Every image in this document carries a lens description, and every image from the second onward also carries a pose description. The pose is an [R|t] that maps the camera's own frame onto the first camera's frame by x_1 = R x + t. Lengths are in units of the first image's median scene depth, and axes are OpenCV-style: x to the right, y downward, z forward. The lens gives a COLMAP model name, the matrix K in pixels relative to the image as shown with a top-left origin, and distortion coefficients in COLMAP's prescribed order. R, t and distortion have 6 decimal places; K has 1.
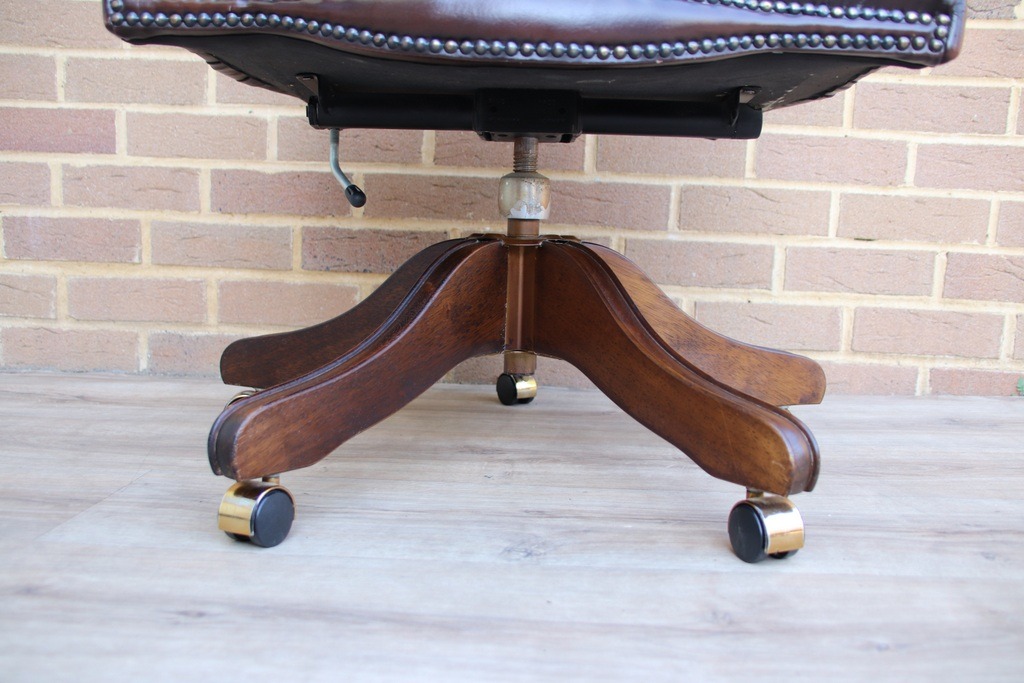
lens RADIAL K [[926.7, 0, 511.6], [0, 926.7, 346.6], [0, 0, 1]] dist [-0.103078, 0.160225]
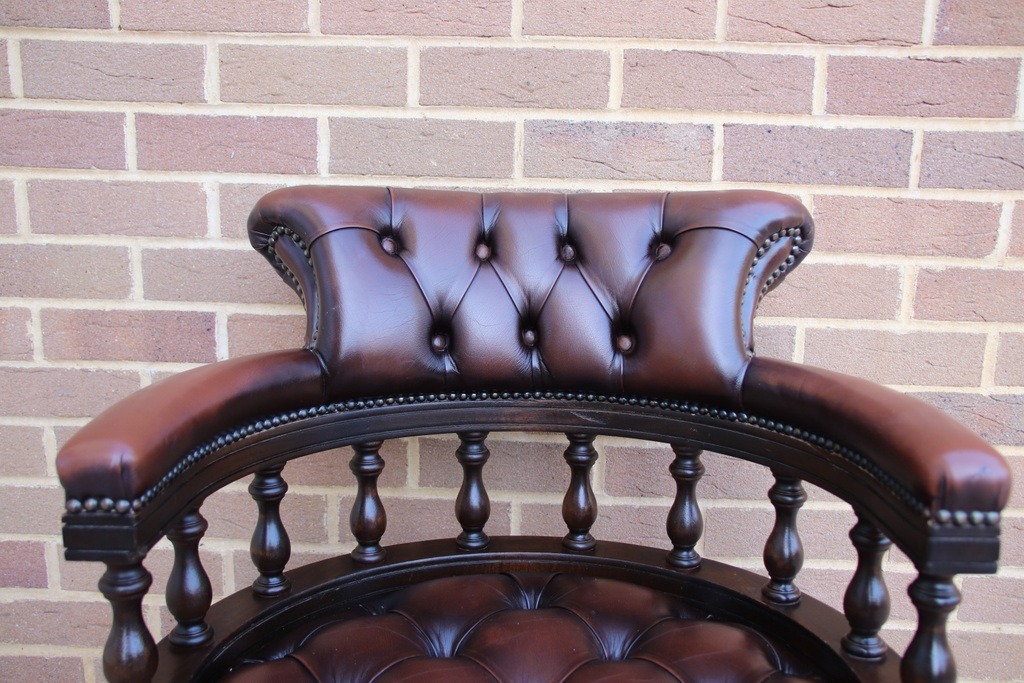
lens RADIAL K [[931.1, 0, 510.0], [0, 931.1, 346.7], [0, 0, 1]] dist [-0.056690, 0.090276]
pose [[0.999673, -0.022112, 0.012835, 0.002230], [0.021086, 0.996941, 0.075258, -0.519825], [-0.014460, -0.074962, 0.997082, 0.136021]]
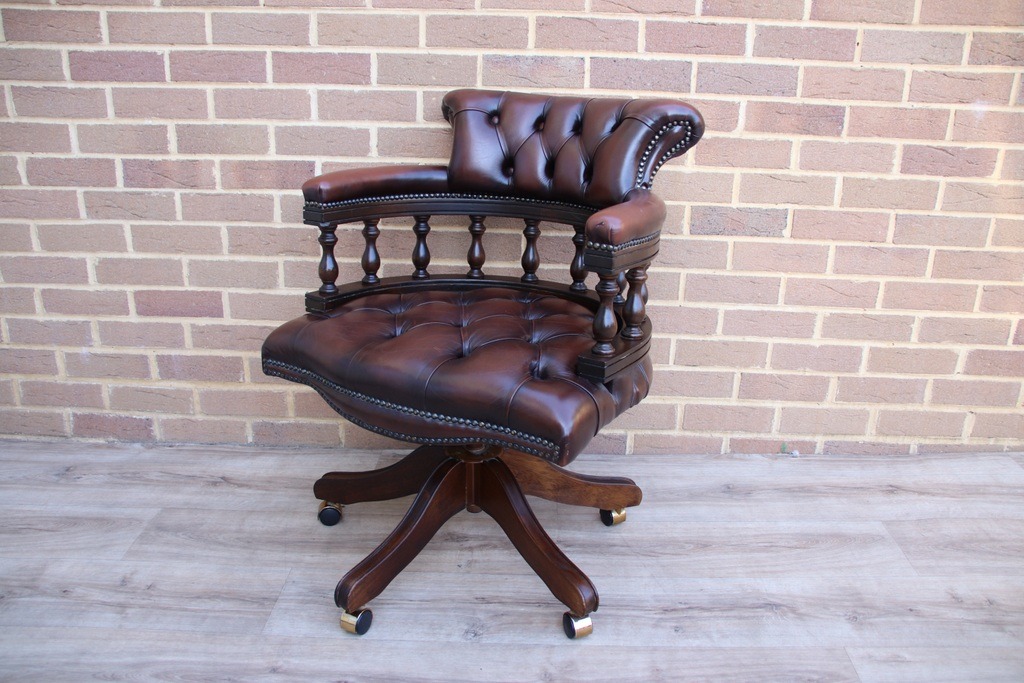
lens RADIAL K [[867.2, 0, 510.5], [0, 867.2, 351.6], [0, 0, 1]] dist [-0.130860, 0.124631]
pose [[0.999746, -0.020687, 0.008936, 0.052719], [0.018390, 0.978156, 0.207059, -0.471486], [-0.013024, -0.206842, 0.978288, -0.494855]]
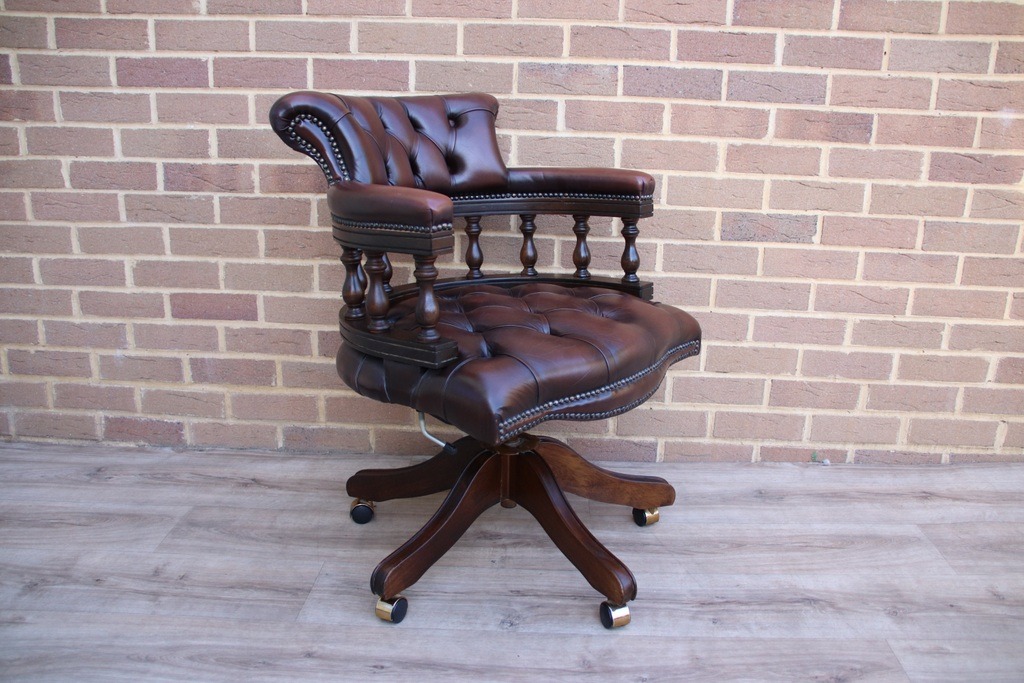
lens RADIAL K [[867.2, 0, 513.9], [0, 867.2, 351.9], [0, 0, 1]] dist [-0.130860, 0.124631]
pose [[0.999919, -0.012523, -0.002313, 0.019554], [0.012728, 0.988437, 0.151099, -0.395414], [0.000394, -0.151116, 0.988516, -0.518213]]
